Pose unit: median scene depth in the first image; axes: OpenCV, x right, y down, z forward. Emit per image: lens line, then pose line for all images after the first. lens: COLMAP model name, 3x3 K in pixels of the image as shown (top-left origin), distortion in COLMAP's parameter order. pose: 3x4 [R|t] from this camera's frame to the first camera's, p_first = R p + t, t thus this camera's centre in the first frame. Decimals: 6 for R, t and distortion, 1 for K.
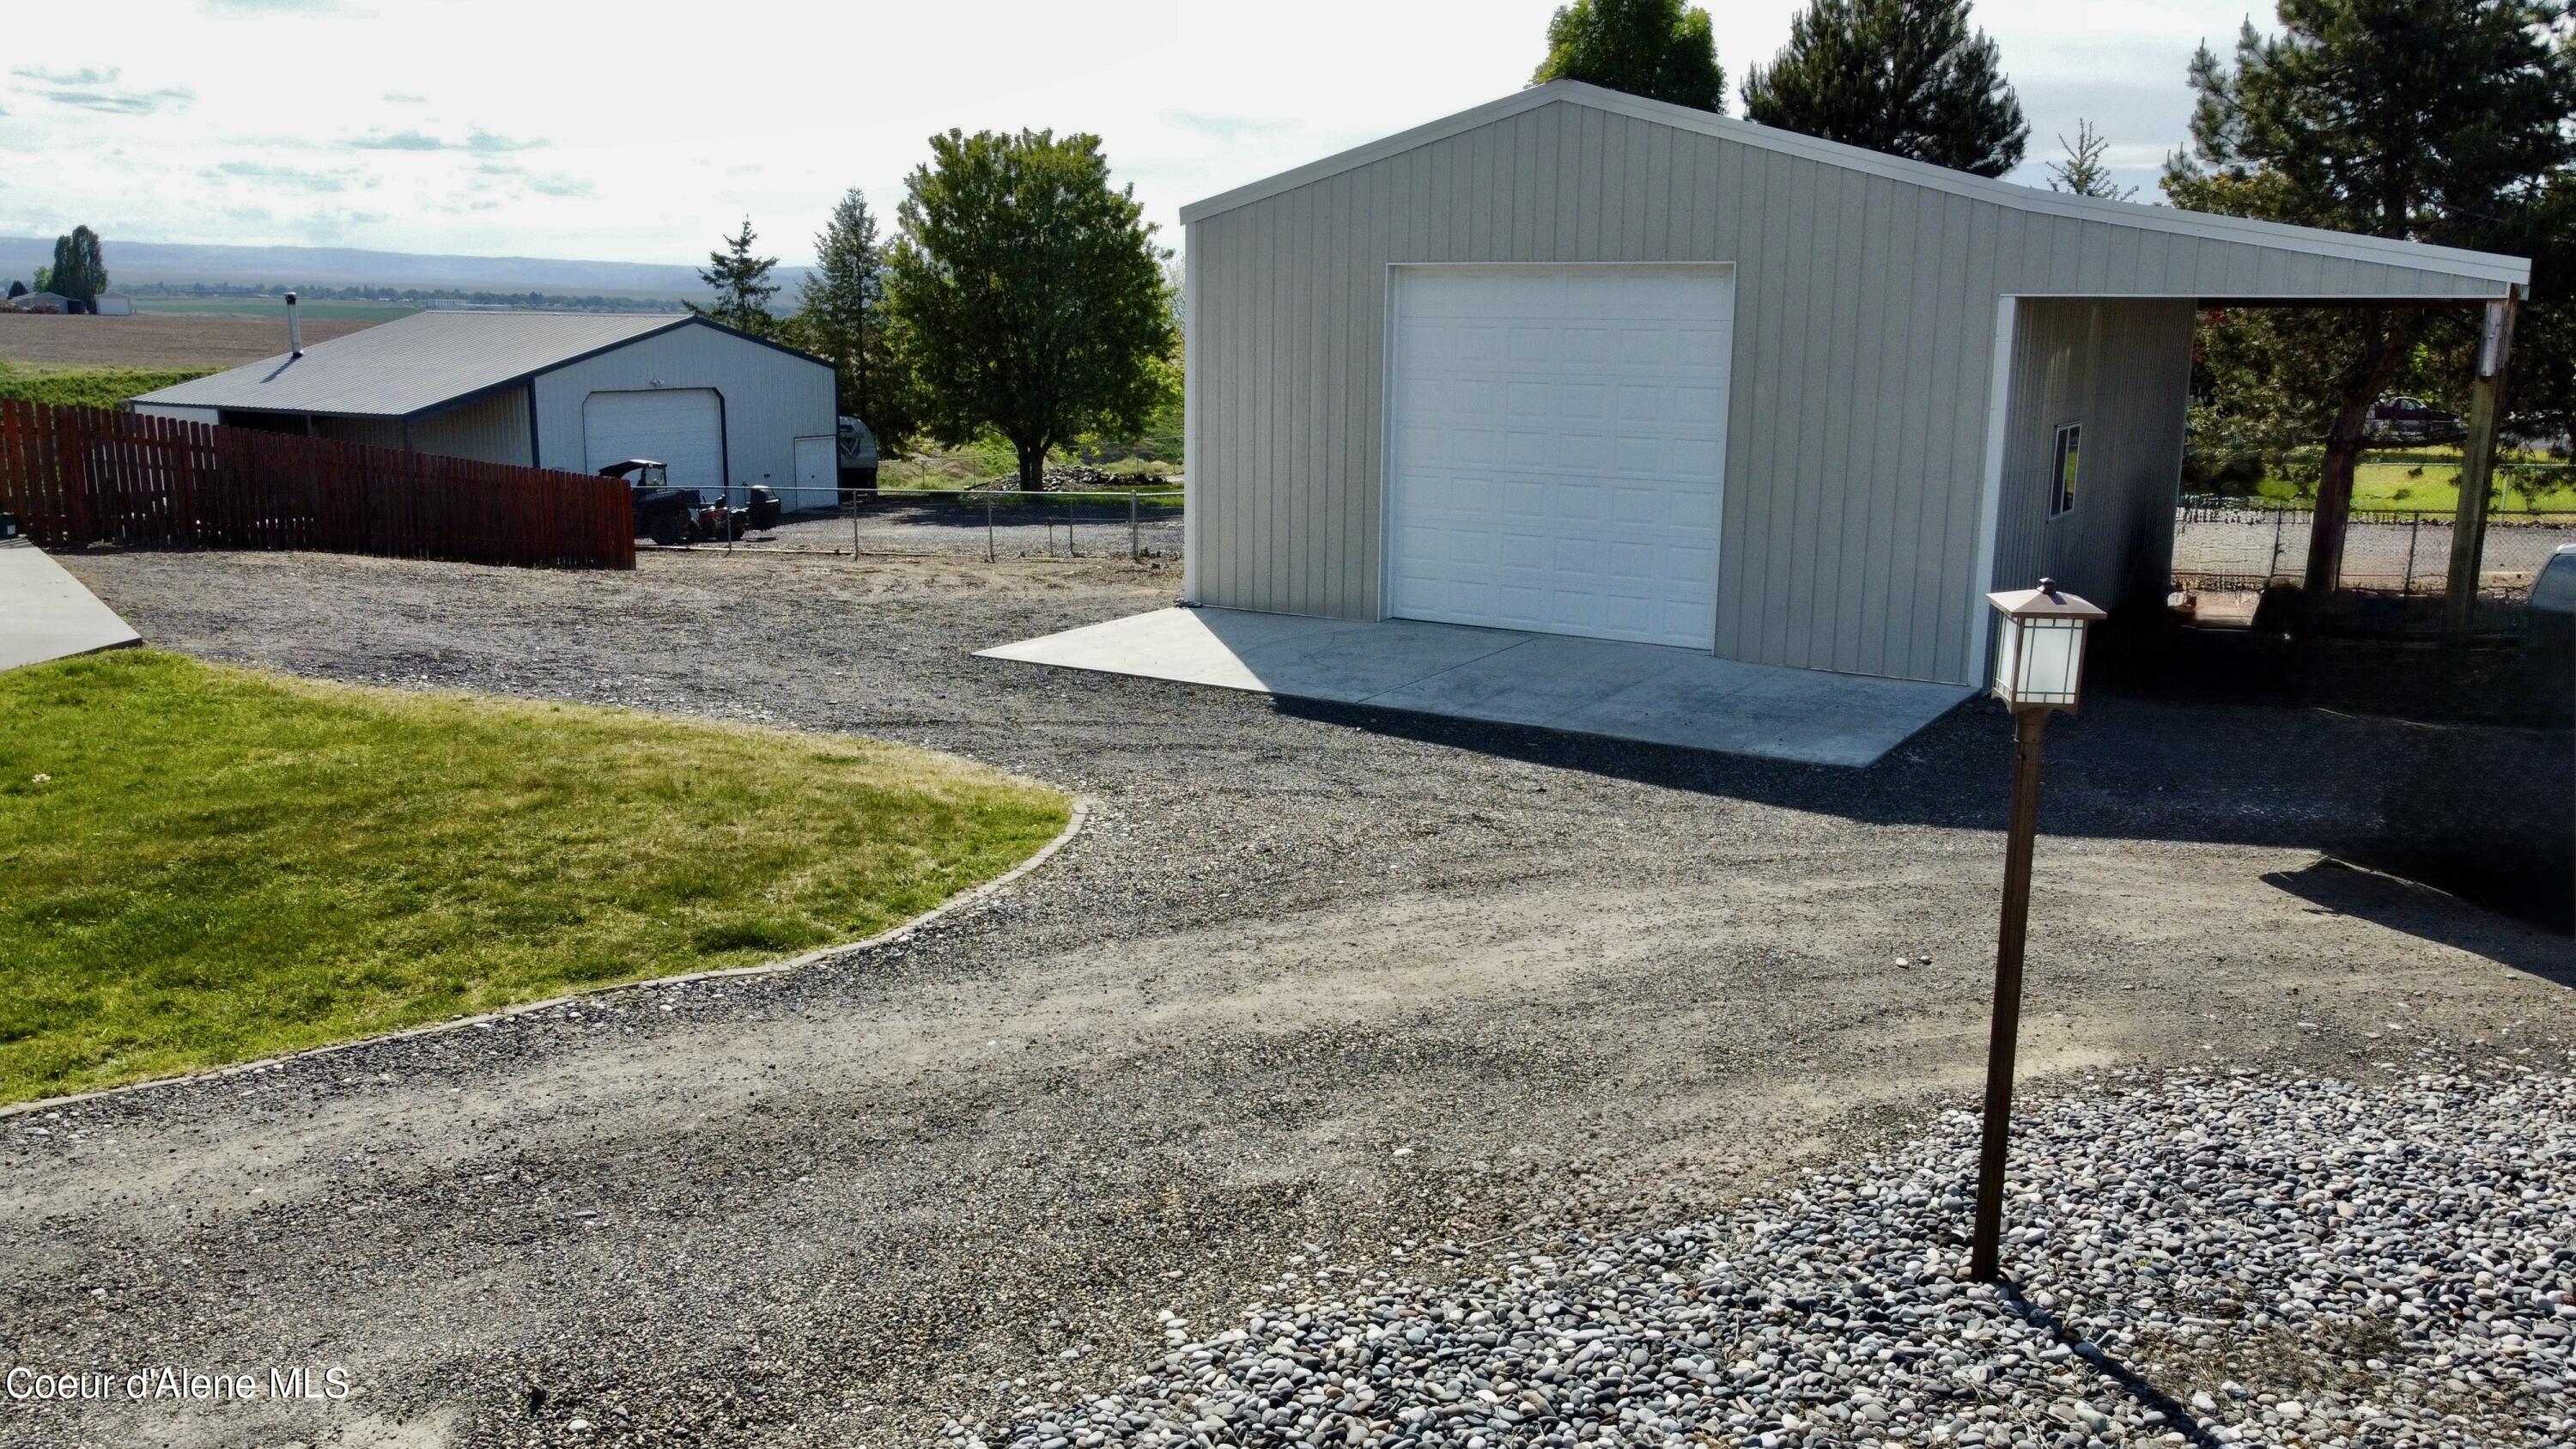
lens RADIAL K [[1943.7, 0, 1306.2], [0, 1943.7, 741.2], [0, 0, 1]] dist [0.004222, -0.005045]
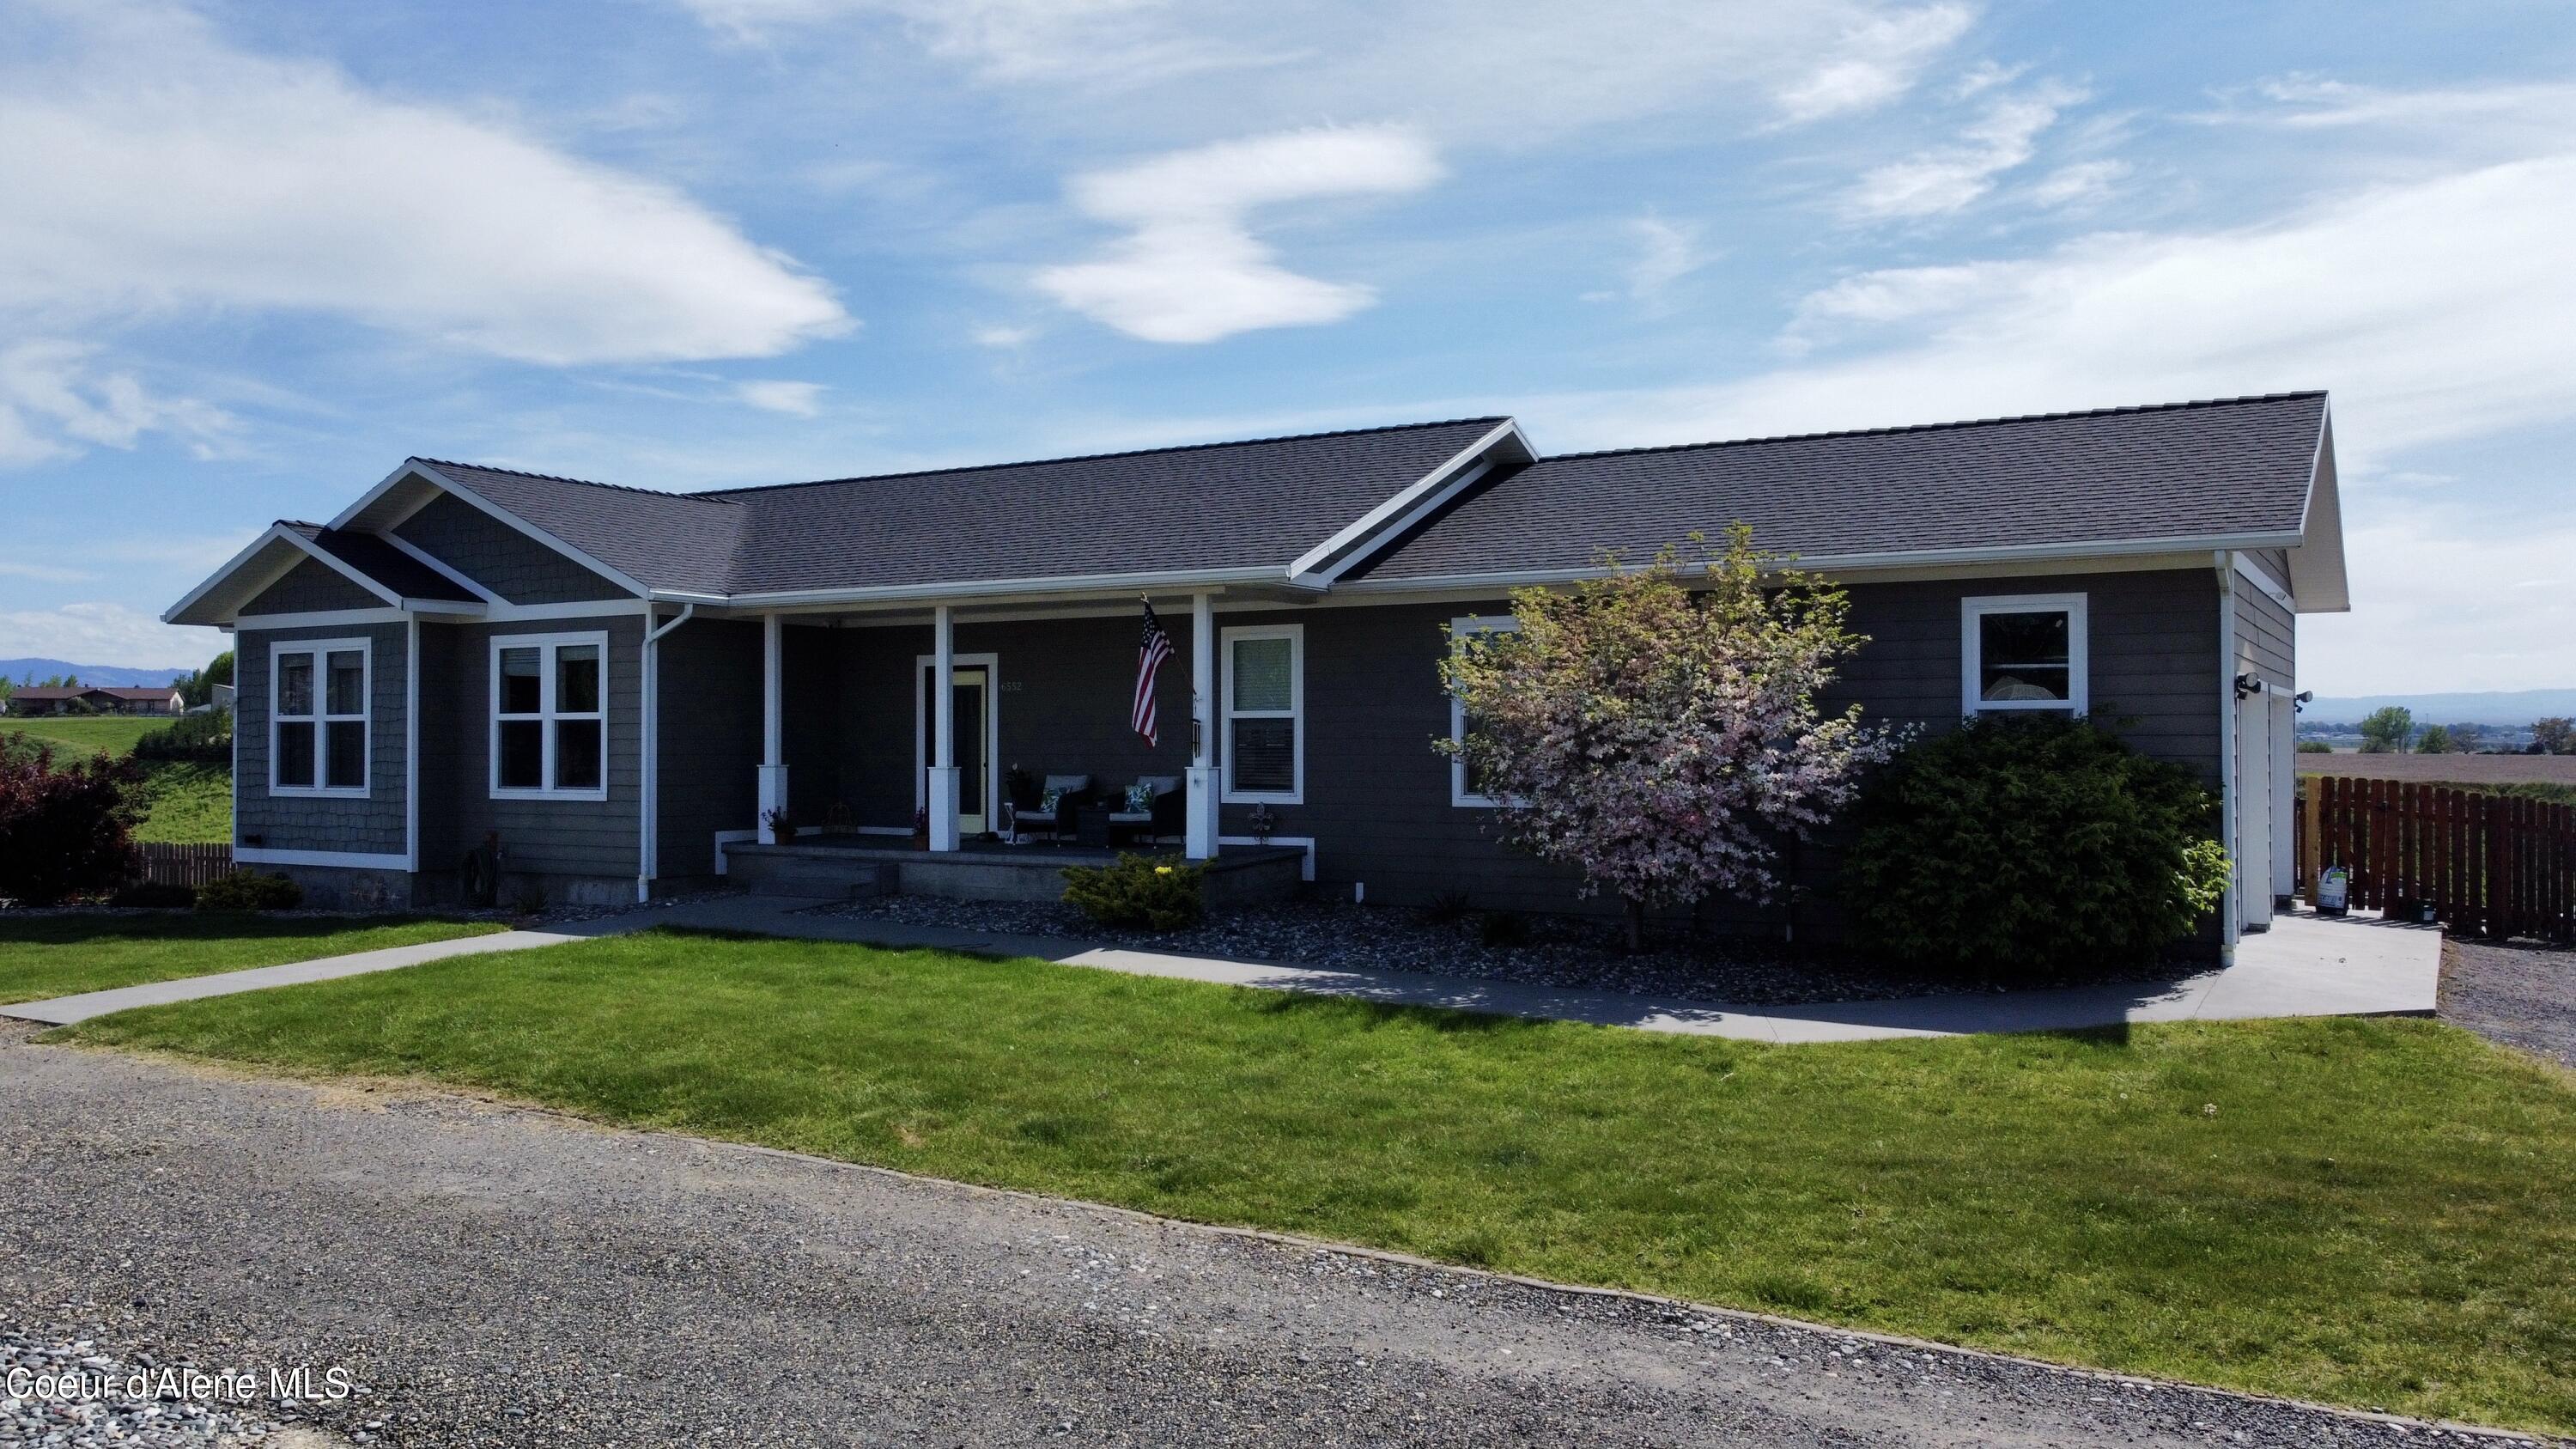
lens RADIAL K [[1943.7, 0, 1299.7], [0, 1943.7, 726.2], [0, 0, 1]] dist [0.004222, -0.005045]
pose [[0.362830, -0.024325, -0.931538, 0.079299], [-0.195142, 0.975511, -0.101480, 0.014790], [0.911194, 0.218602, 0.349198, 0.107126]]
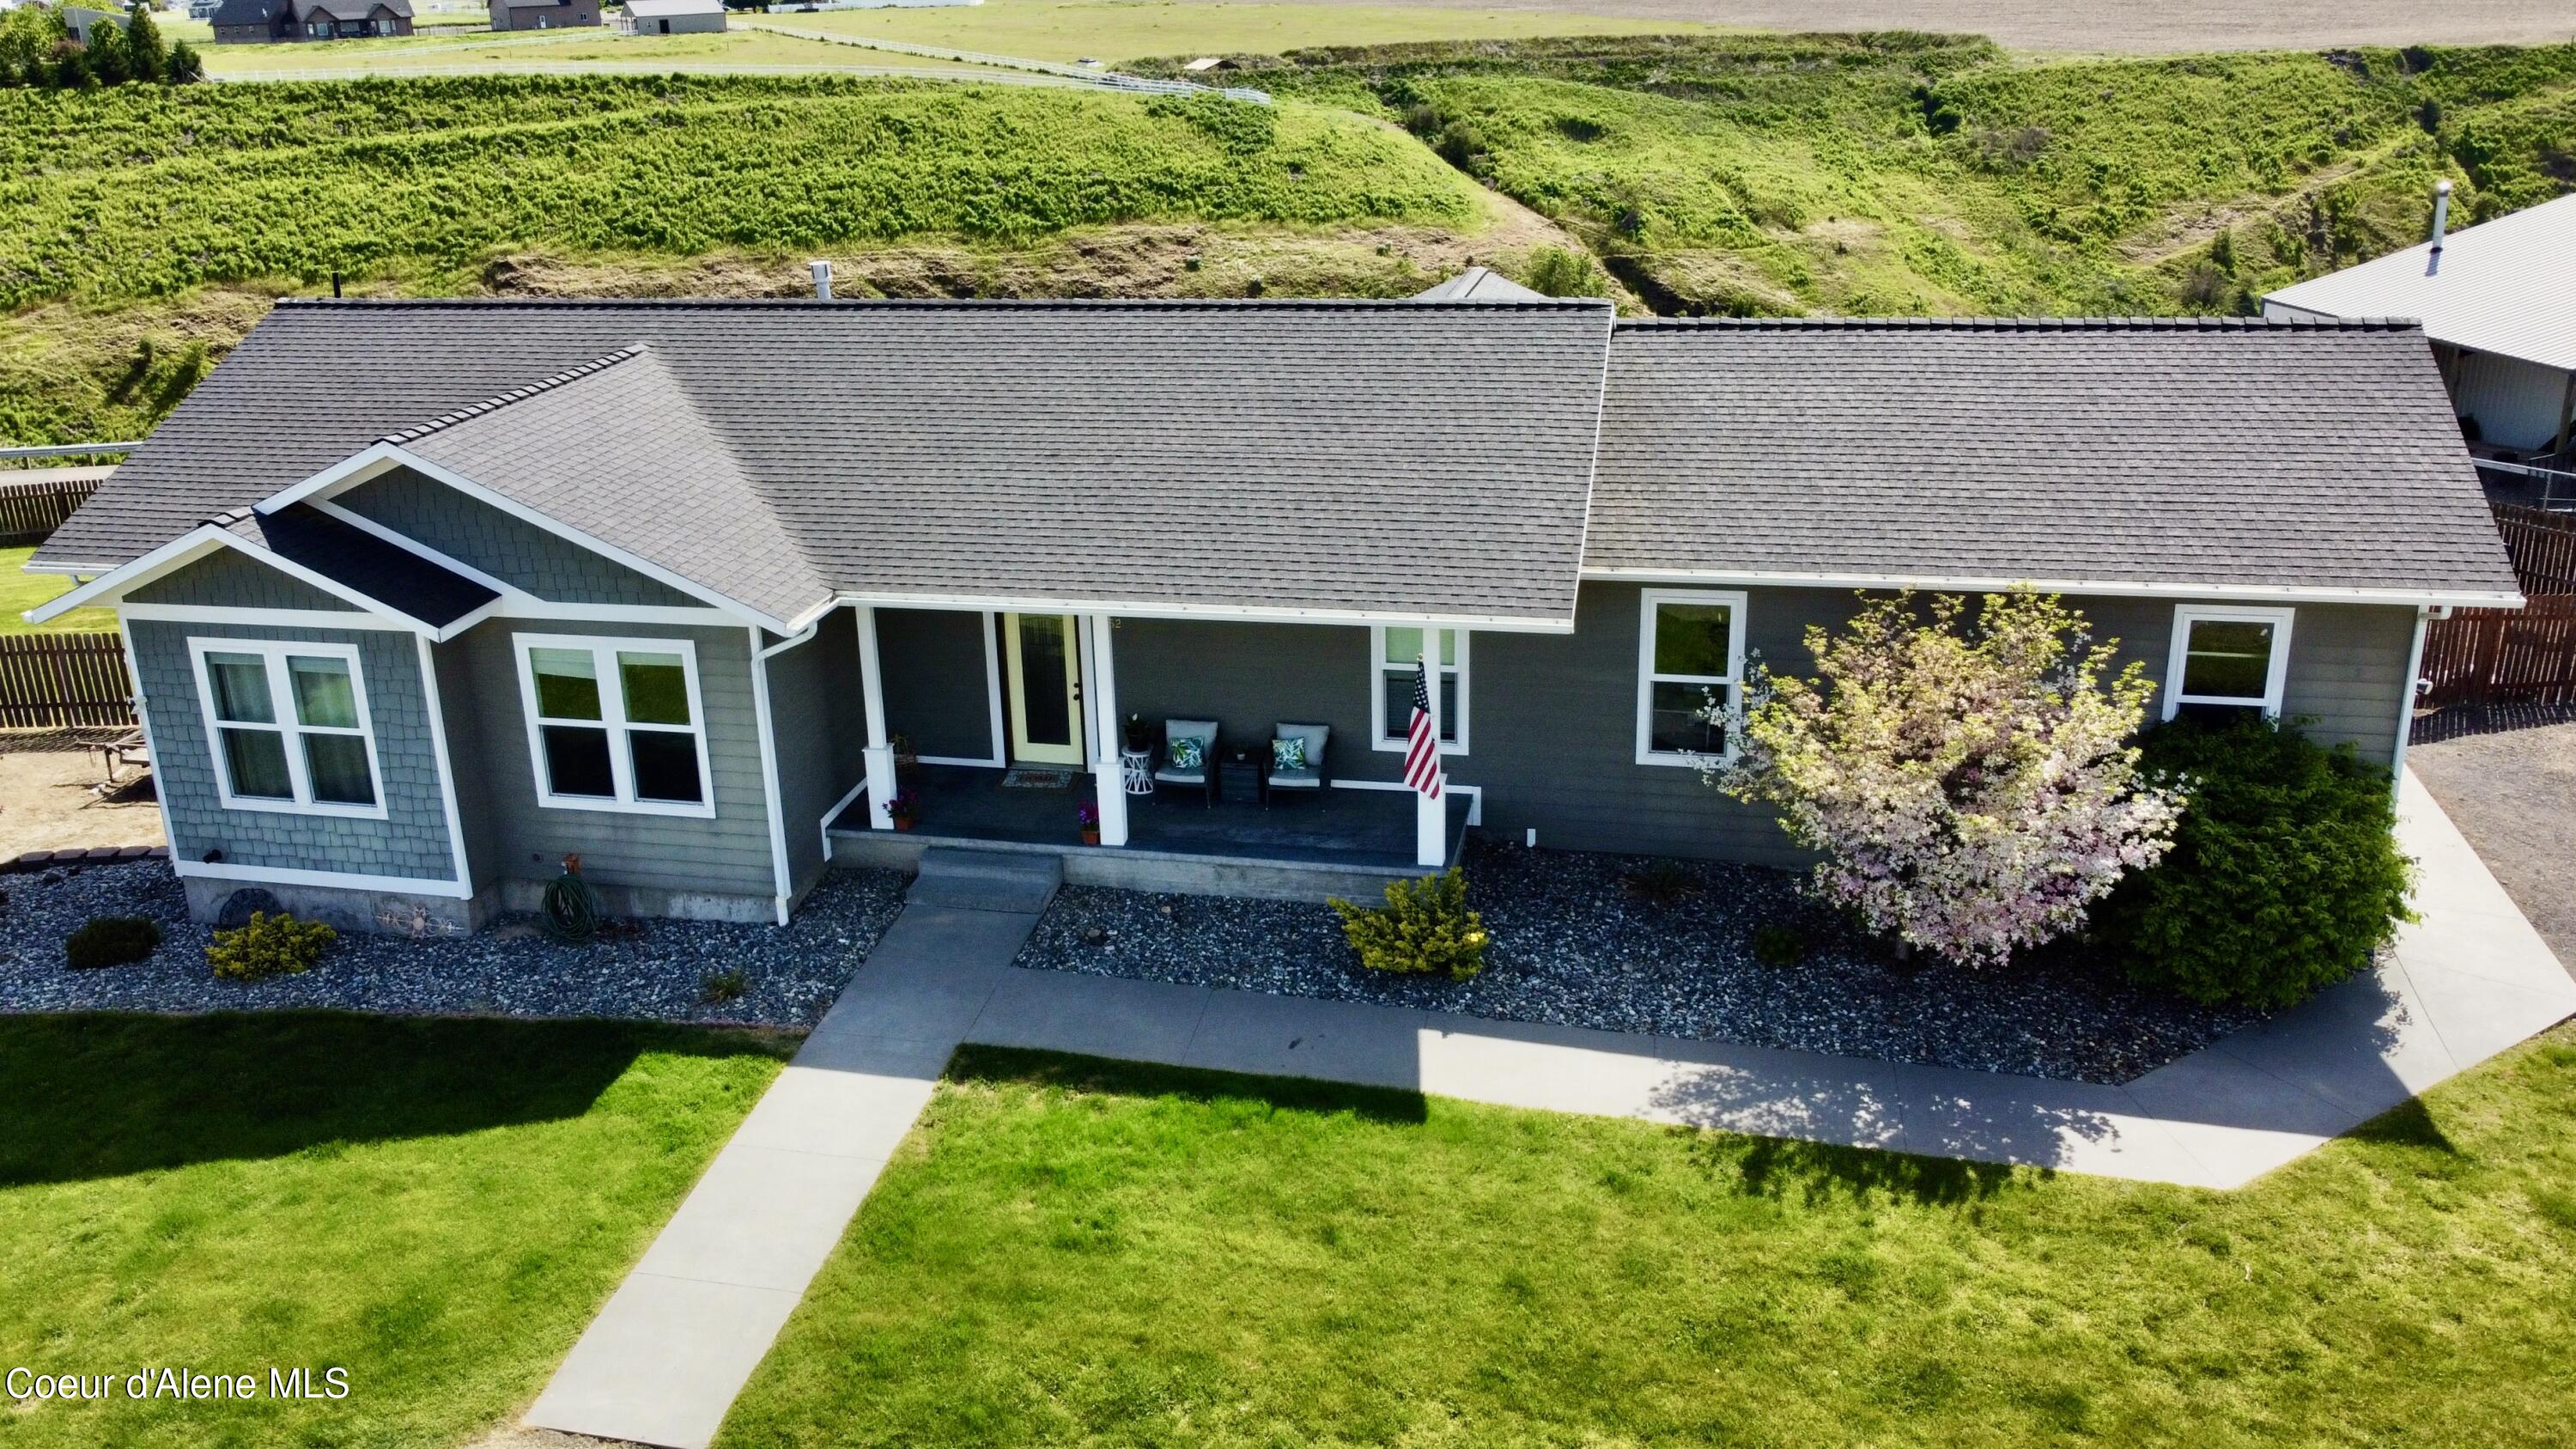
lens RADIAL K [[2097.2, 0, 1195.0], [0, 2097.2, 713.9], [0, 0, 1]] dist [0.002136, 0.001582]
pose [[0.608453, 0.234488, -0.758156, -0.160698], [-0.124097, 0.971711, 0.200944, -0.325291], [0.783827, -0.028180, 0.620339, -0.400981]]
